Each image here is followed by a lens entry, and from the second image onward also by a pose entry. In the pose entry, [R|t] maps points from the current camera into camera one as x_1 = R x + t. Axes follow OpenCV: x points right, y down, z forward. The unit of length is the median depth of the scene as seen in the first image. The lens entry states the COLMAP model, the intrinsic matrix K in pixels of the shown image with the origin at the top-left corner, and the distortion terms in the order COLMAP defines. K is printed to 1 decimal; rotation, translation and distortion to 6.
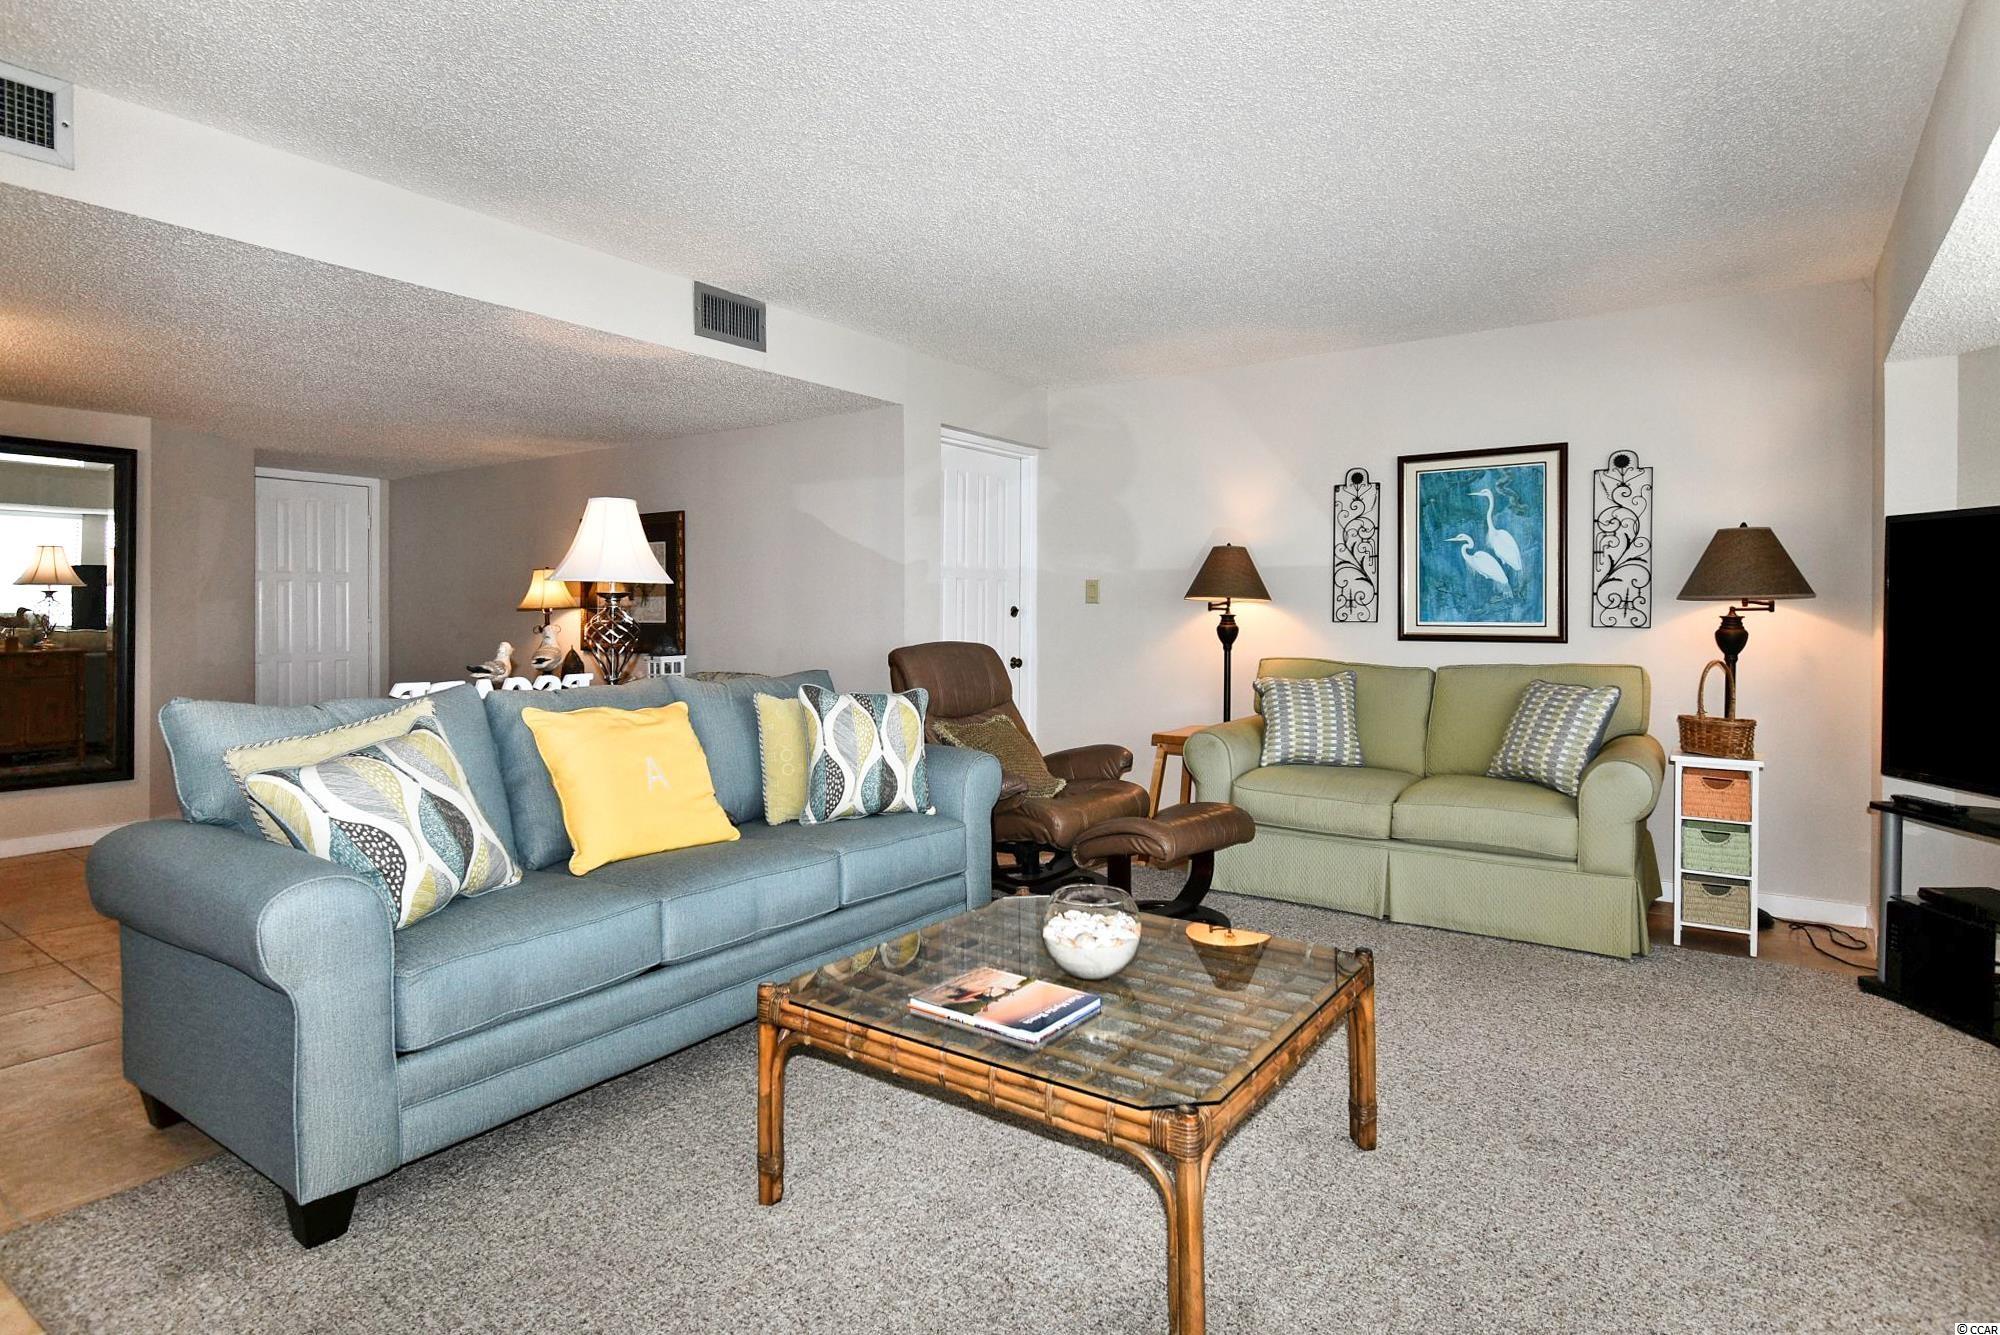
lens RADIAL K [[1056.6, 0, 1001.5], [0, 1056.6, 625.8], [0, 0, 1]] dist [0.005008, 0.000969]
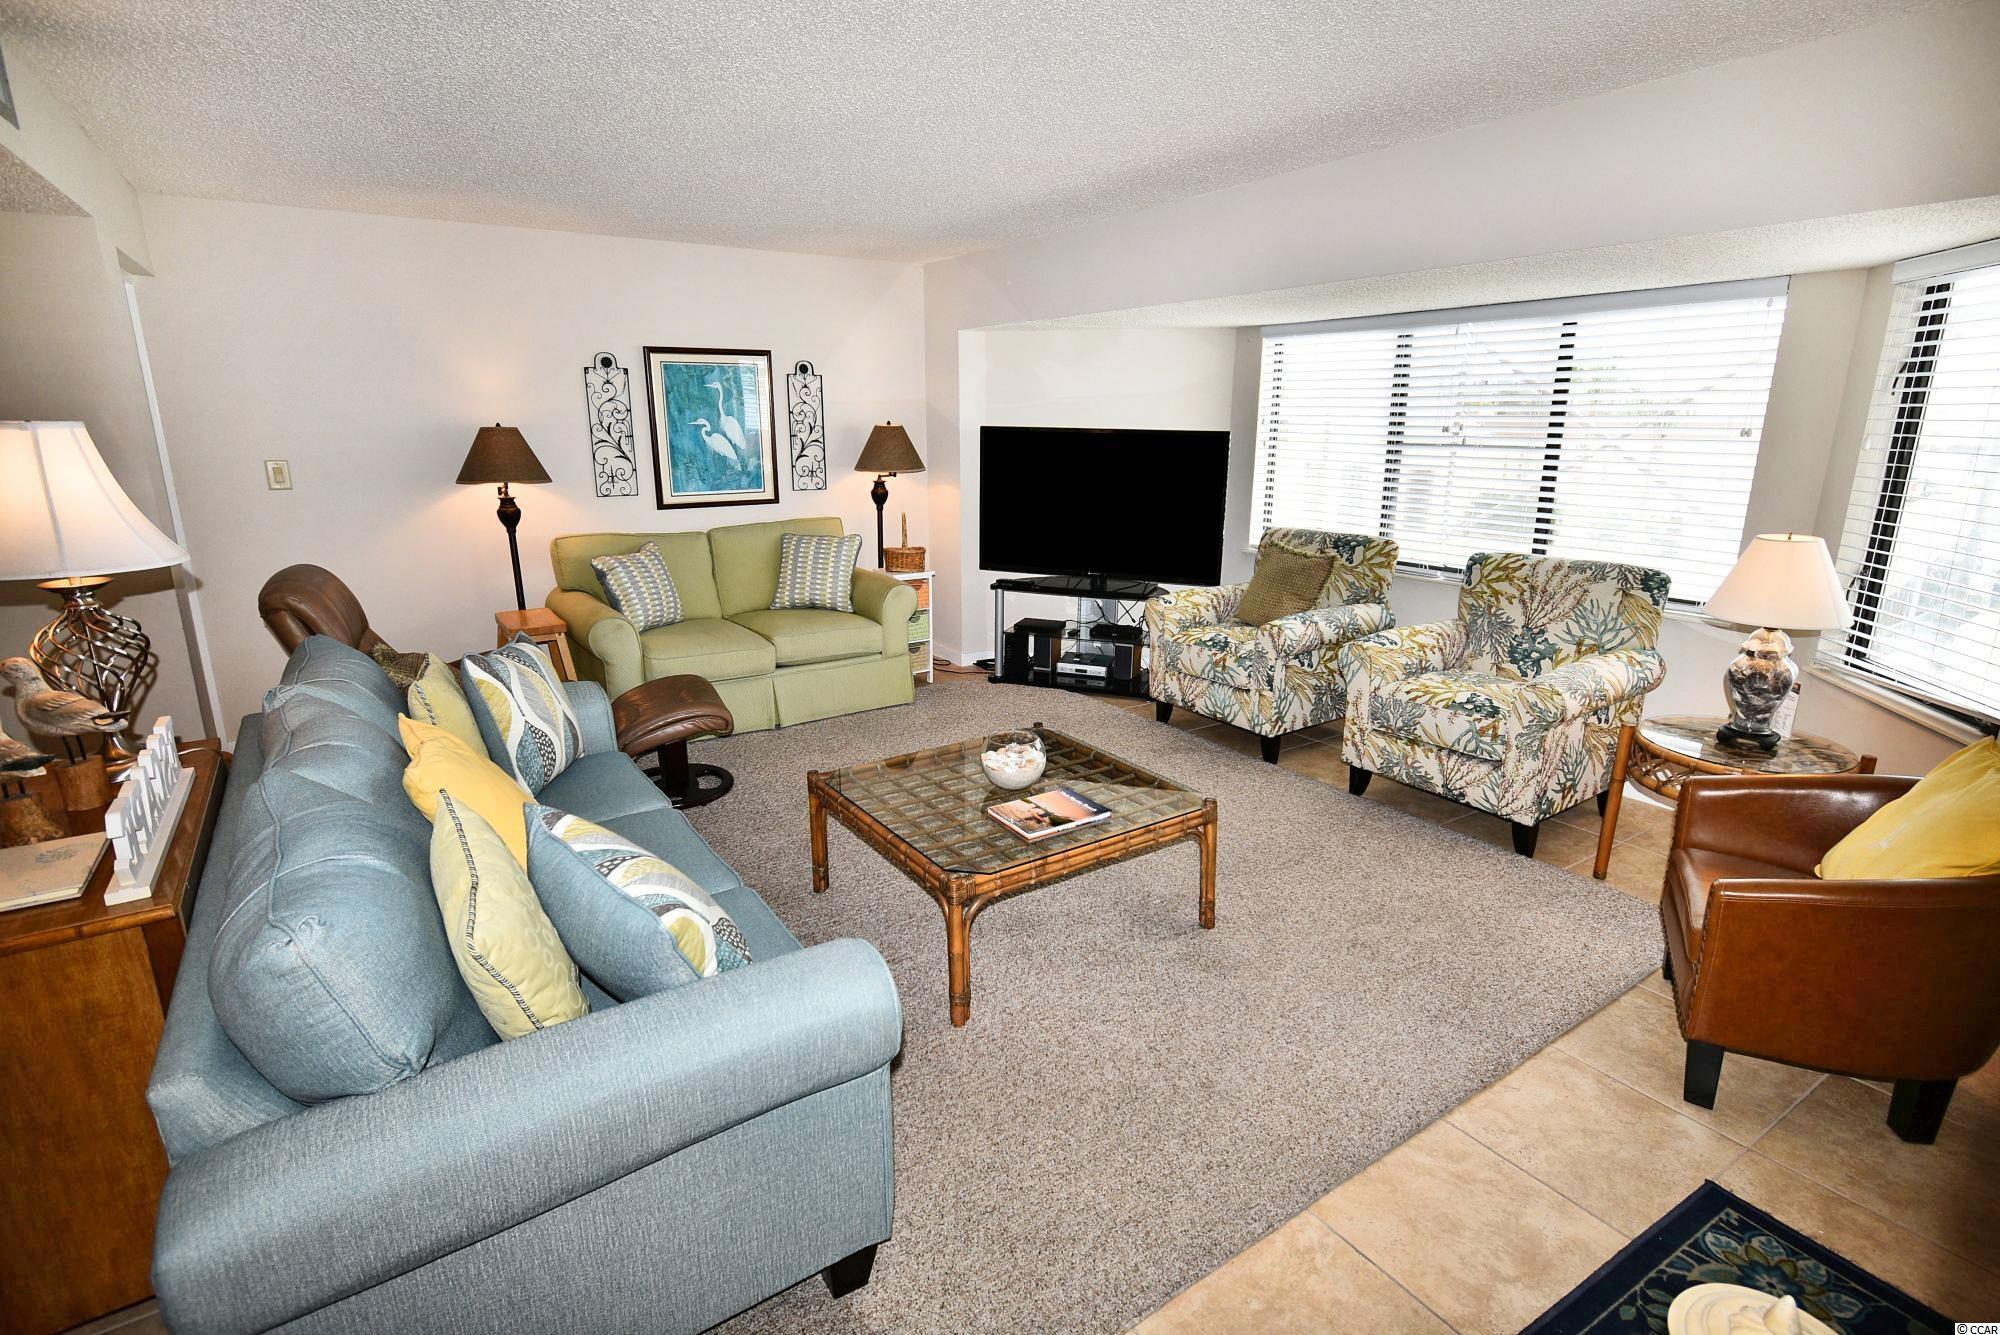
lens RADIAL K [[1009.8, 0, 1000.0], [0, 1009.8, 667.5], [0, 0, 1]] dist [0.035248, -0.000177]
pose [[0.354614, -0.239399, 0.903846, -0.578583], [0.012889, 0.967826, 0.251288, -0.099705], [-0.934924, -0.077461, 0.346290, 0.248561]]
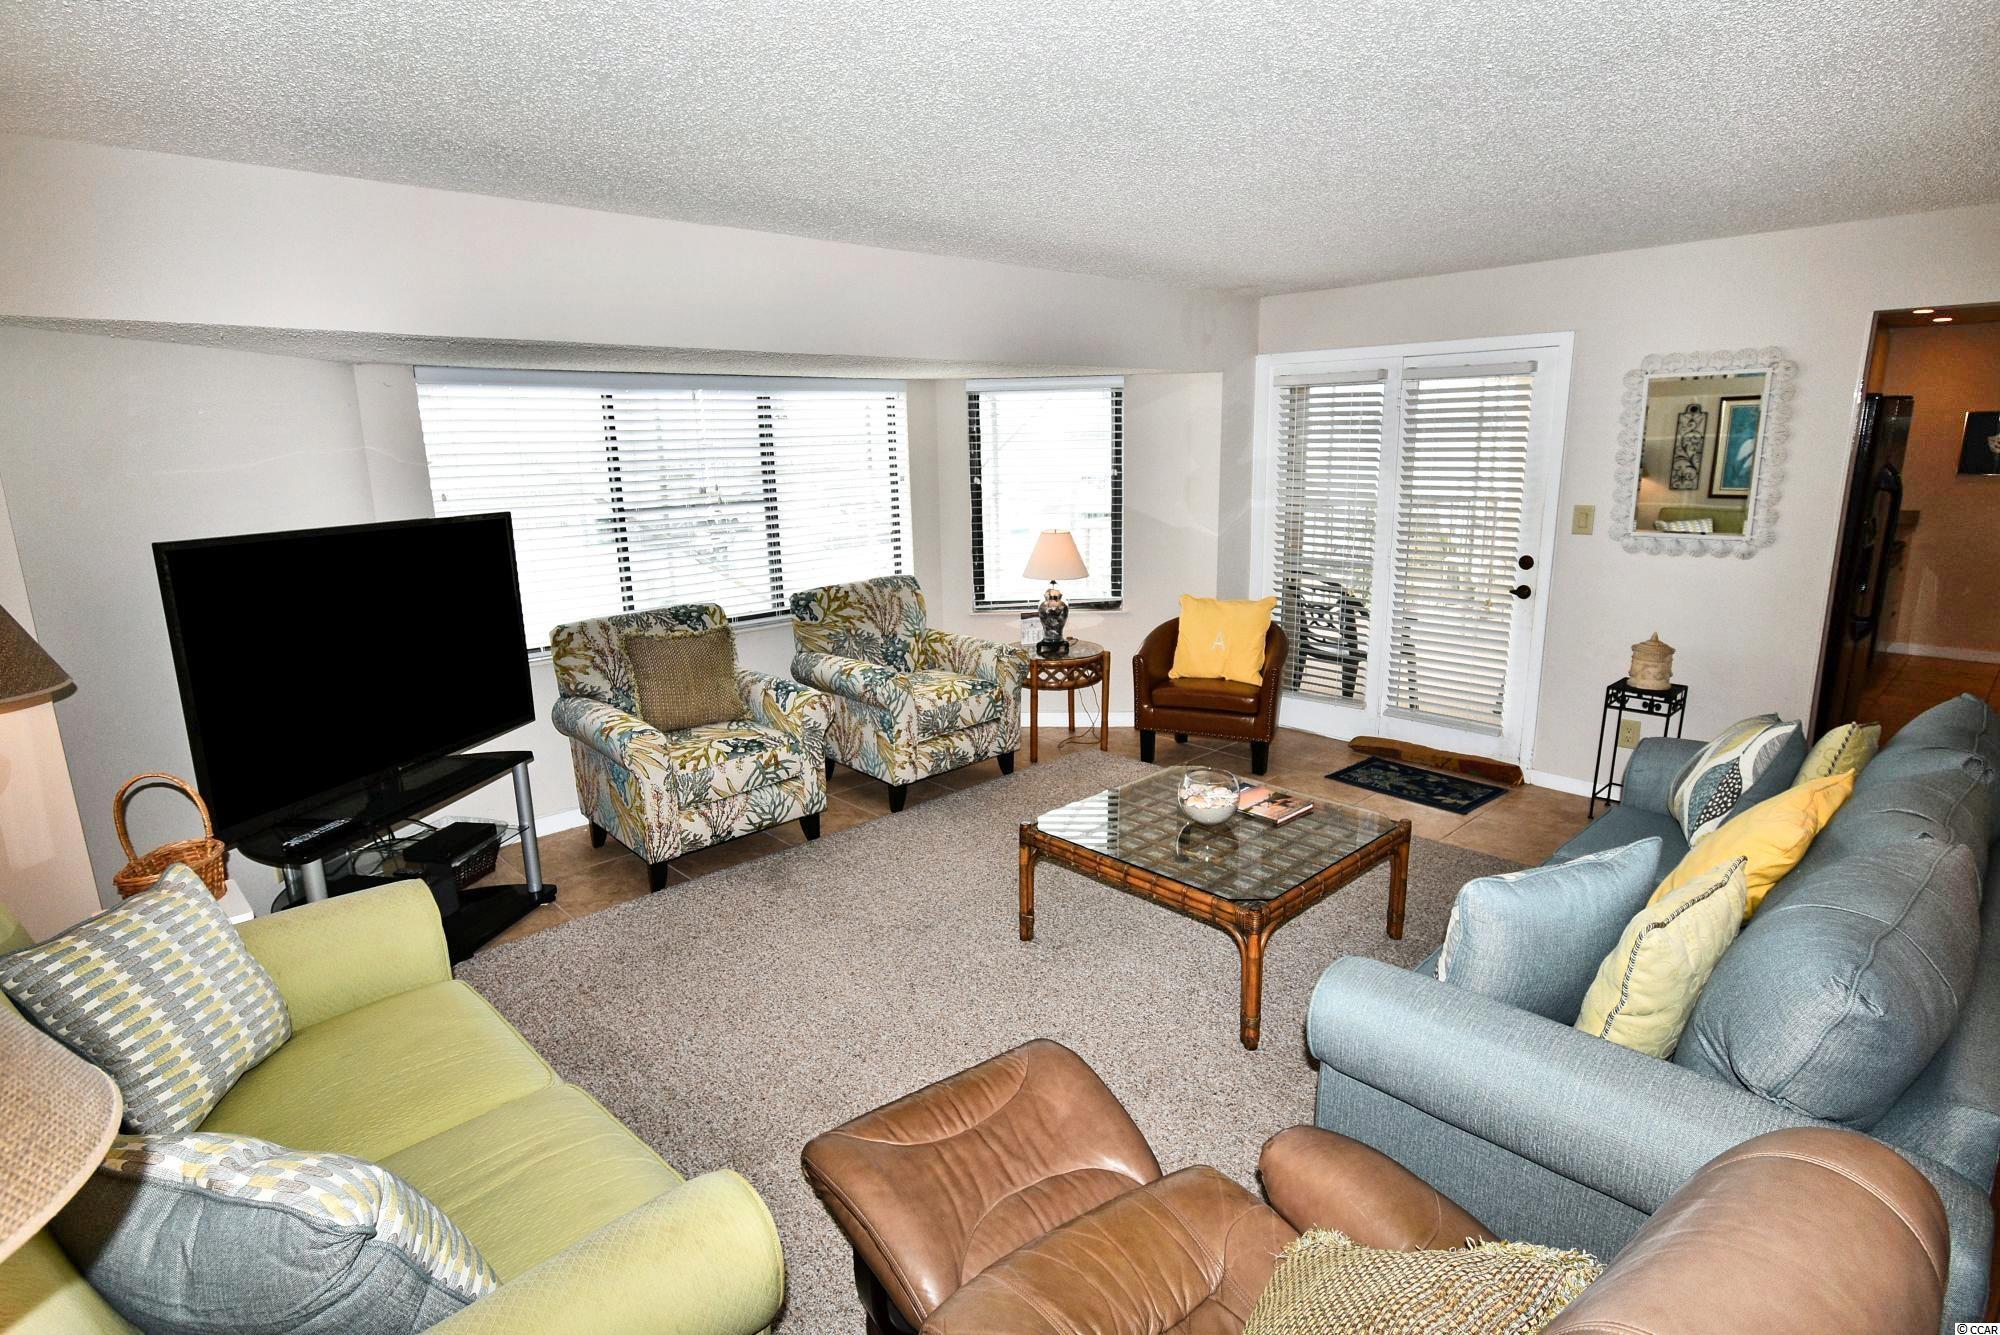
lens RADIAL K [[996.8, 0, 996.0], [0, 996.8, 690.9], [0, 0, 1]] dist [0.001112, 0.000293]
pose [[-0.980659, -0.005725, 0.195640, 0.047771], [0.042633, 0.969323, 0.242066, -0.104426], [-0.191024, 0.245725, -0.950331, 1.137131]]
